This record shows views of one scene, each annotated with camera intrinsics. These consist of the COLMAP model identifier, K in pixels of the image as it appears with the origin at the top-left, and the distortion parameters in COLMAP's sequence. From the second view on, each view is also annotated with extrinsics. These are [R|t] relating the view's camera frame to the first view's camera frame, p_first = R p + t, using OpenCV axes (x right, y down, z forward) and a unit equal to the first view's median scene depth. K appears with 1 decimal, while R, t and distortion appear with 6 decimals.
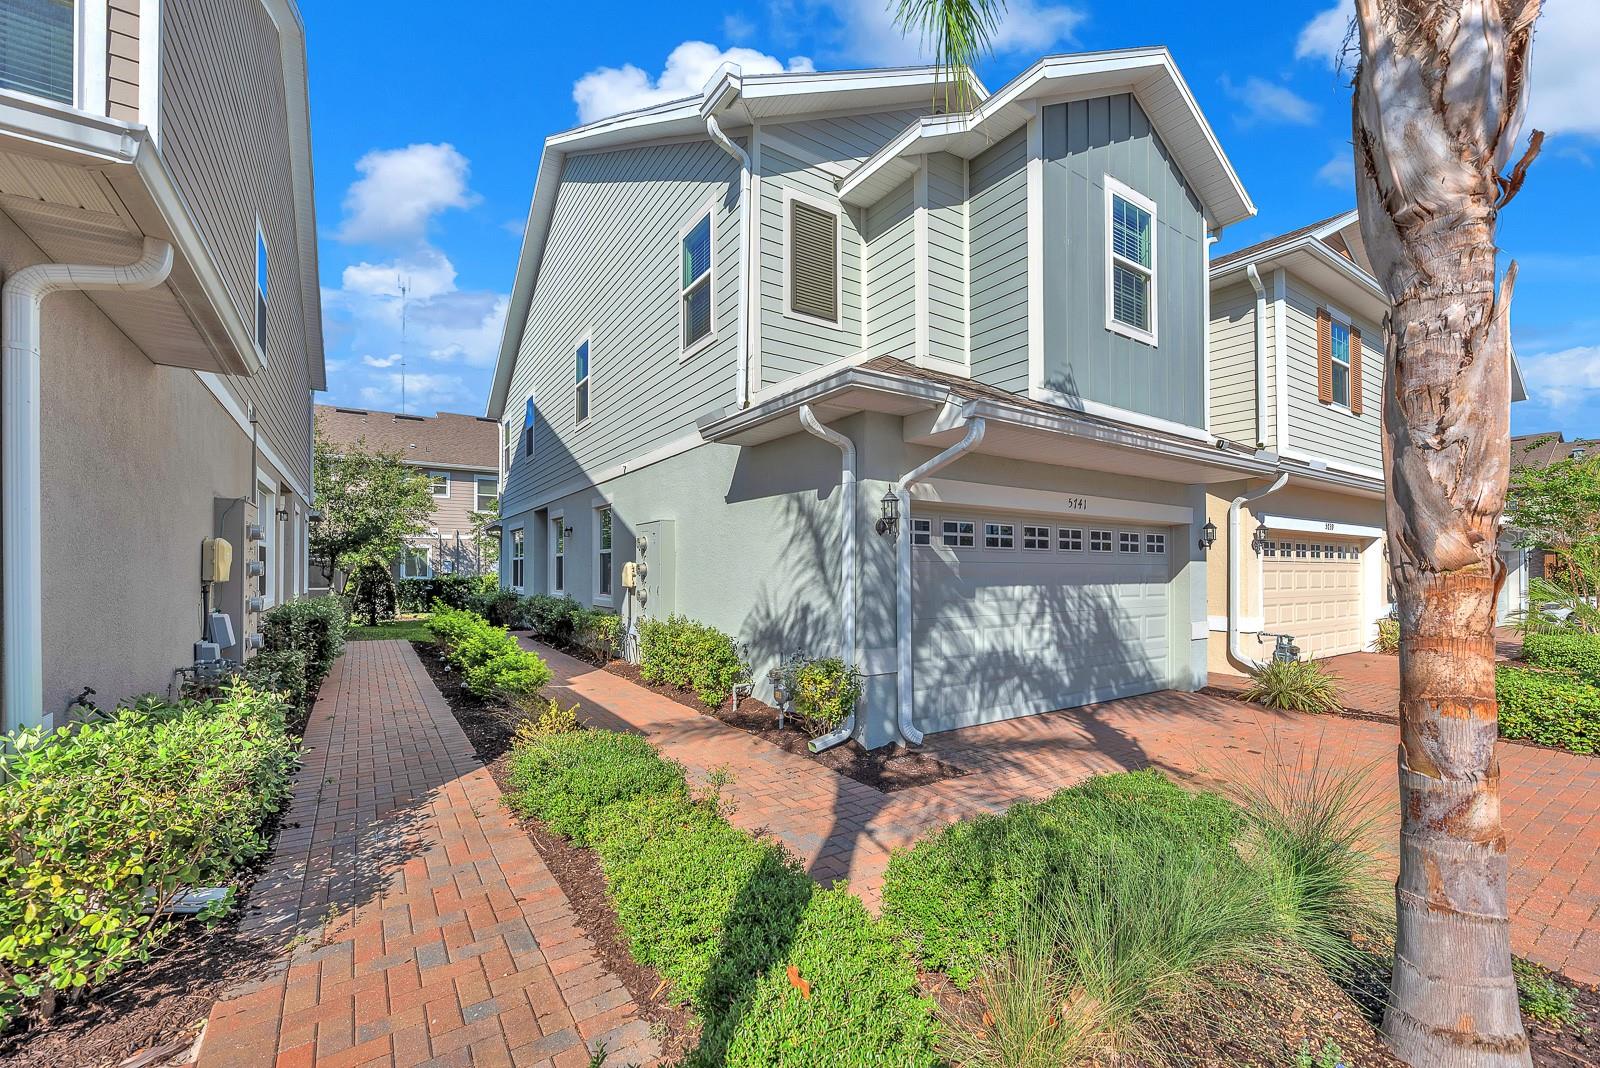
lens RADIAL K [[655.9, 0, 802.2], [0, 655.9, 538.7], [0, 0, 1]] dist [0.001417, 0.000065]
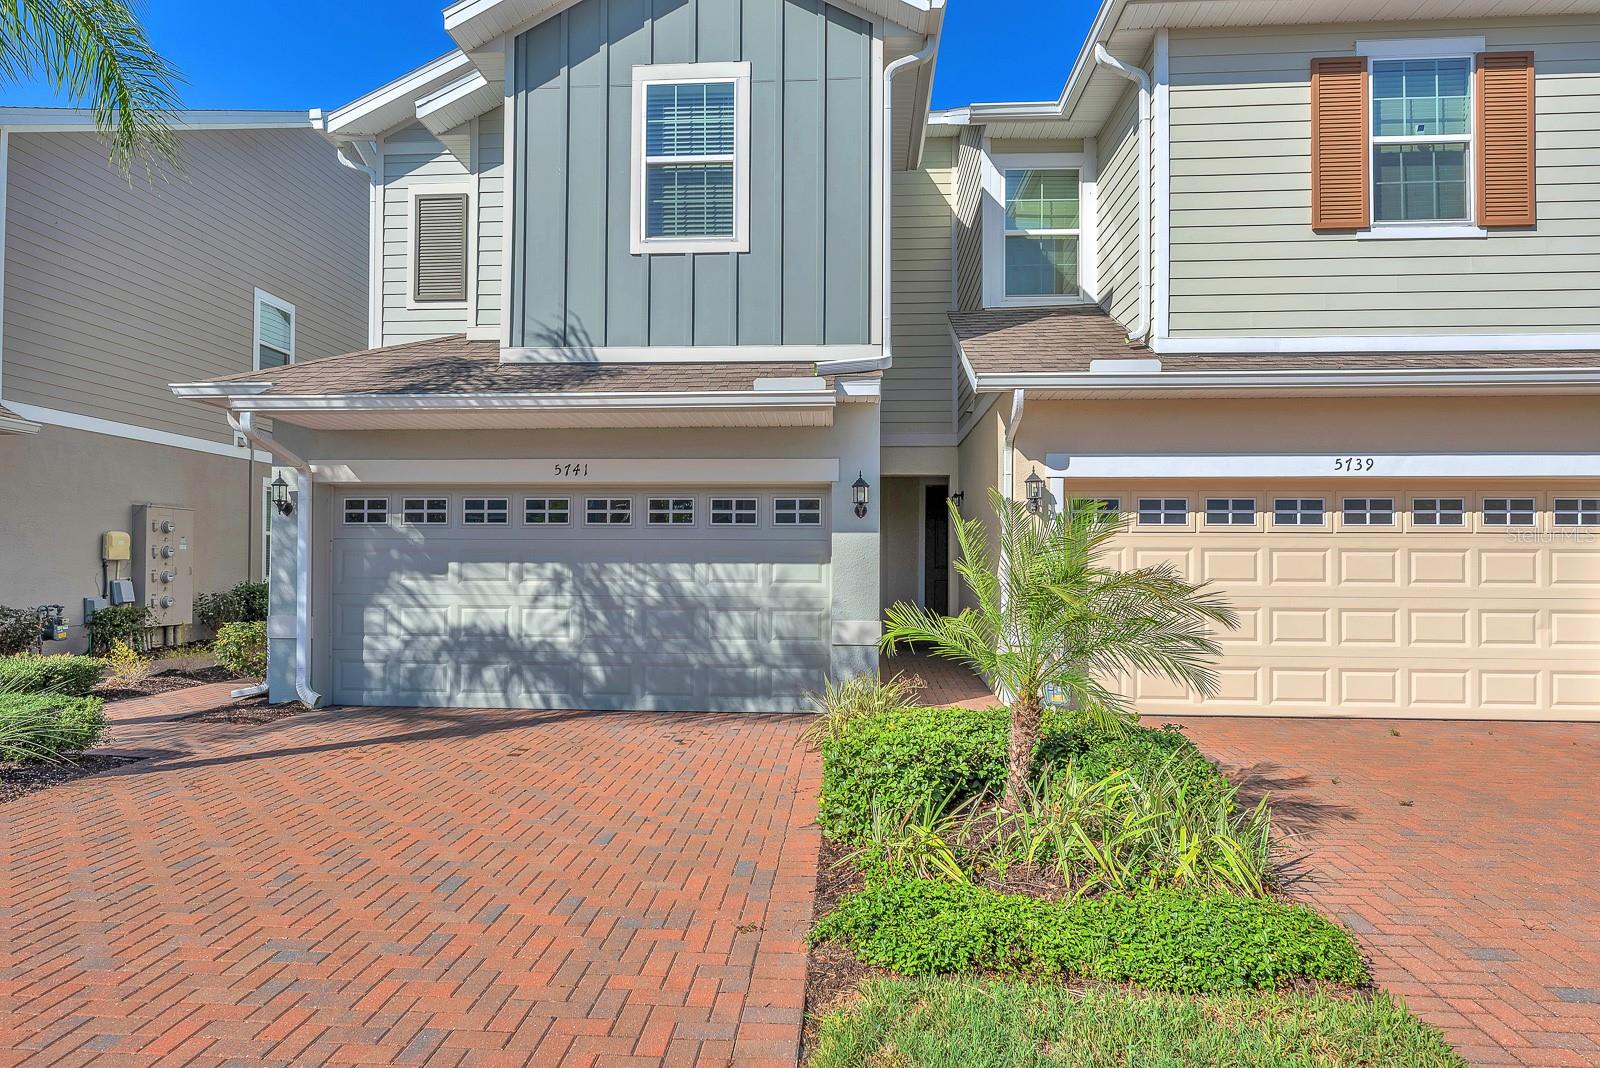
lens RADIAL K [[914.0, 0, 796.9], [0, 914.0, 544.3], [0, 0, 1]] dist [-0.000977, -0.000039]
pose [[0.790888, -0.017204, -0.611719, 1.354523], [0.026905, 0.999616, 0.006673, 0.044041], [0.611370, -0.021736, 0.791047, 0.213048]]
